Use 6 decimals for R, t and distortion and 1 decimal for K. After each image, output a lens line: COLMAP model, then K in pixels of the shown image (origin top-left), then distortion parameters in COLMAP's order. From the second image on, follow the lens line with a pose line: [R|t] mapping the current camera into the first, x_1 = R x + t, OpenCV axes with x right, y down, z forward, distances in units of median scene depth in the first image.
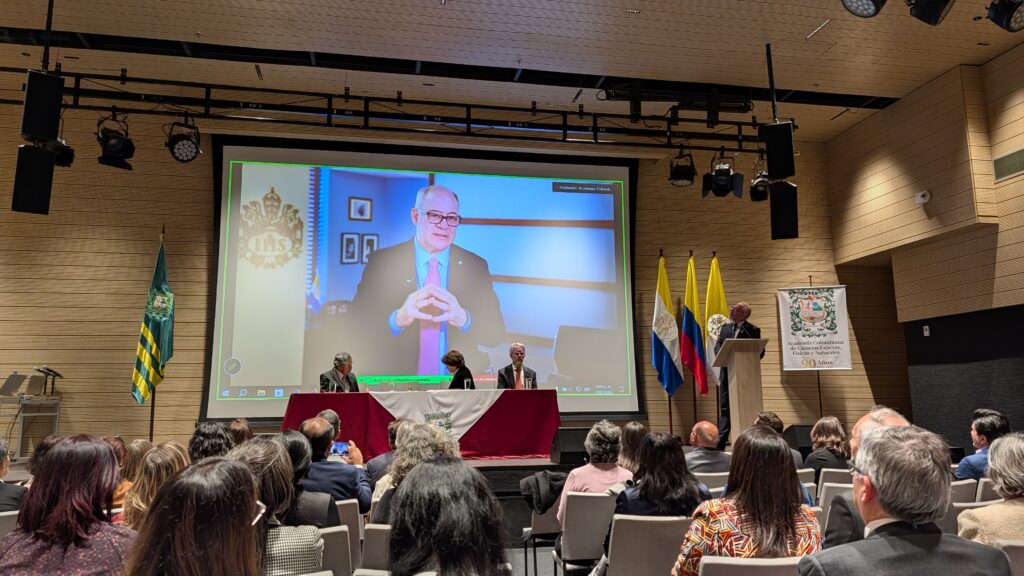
lens RADIAL K [[718.8, 0, 512.6], [0, 718.8, 282.8], [0, 0, 1]] dist [-0.012165, -0.014619]
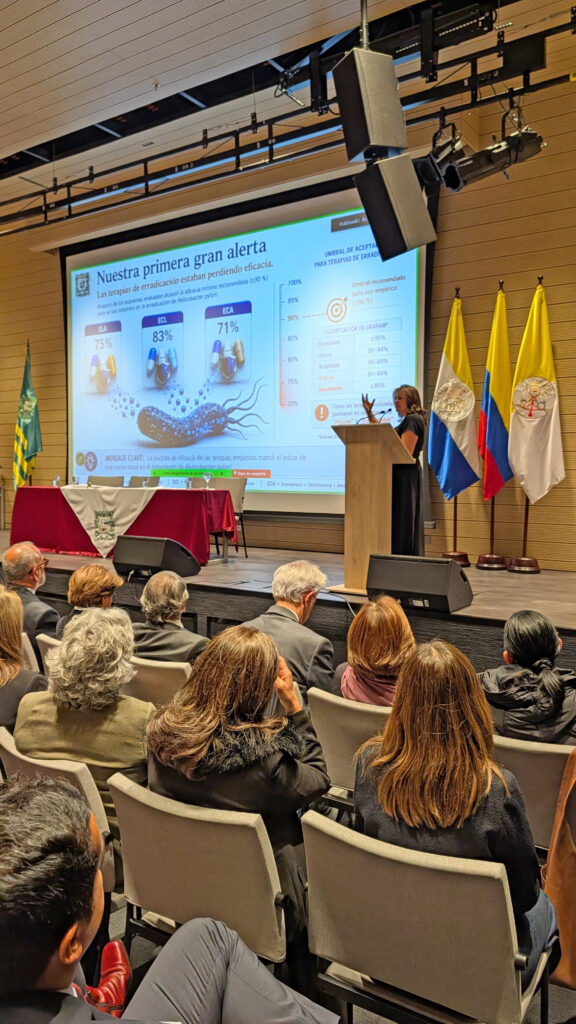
lens RADIAL K [[718.8, 0, 287.2], [0, 718.8, 511.5], [0, 0, 1]] dist [-0.012165, -0.014619]
pose [[0.725069, 0.052505, -0.686672, 0.656650], [0.098668, 0.978883, 0.179034, 0.027756], [0.681571, -0.197564, 0.704577, 0.420984]]
